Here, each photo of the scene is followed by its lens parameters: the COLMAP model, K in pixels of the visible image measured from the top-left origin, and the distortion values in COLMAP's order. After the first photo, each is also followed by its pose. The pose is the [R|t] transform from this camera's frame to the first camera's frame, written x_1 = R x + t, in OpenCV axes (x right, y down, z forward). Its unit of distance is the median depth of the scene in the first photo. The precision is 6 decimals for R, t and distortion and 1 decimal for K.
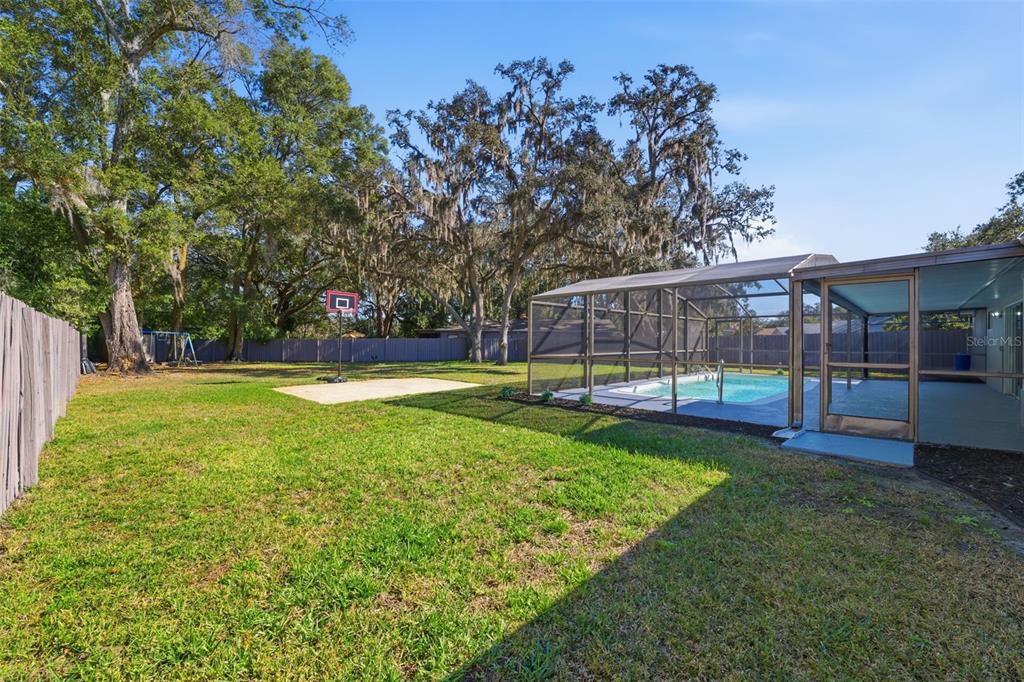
lens RADIAL K [[420.9, 0, 515.0], [0, 420.9, 343.3], [0, 0, 1]] dist [-0.030393, 0.000097]
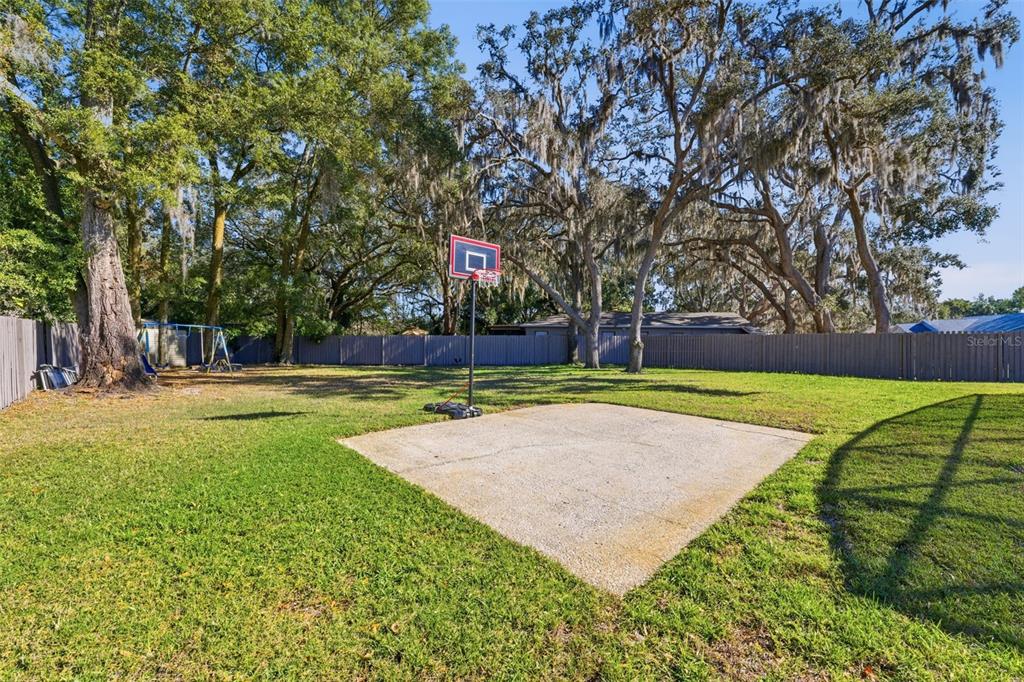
lens RADIAL K [[417.7, 0, 511.3], [0, 417.7, 348.2], [0, 0, 1]] dist [-0.026604, 0.000140]
pose [[0.995122, 0.003761, -0.098580, -0.169897], [-0.002354, 0.999894, 0.014380, 0.001091], [0.098623, -0.014078, 0.995025, 0.263990]]
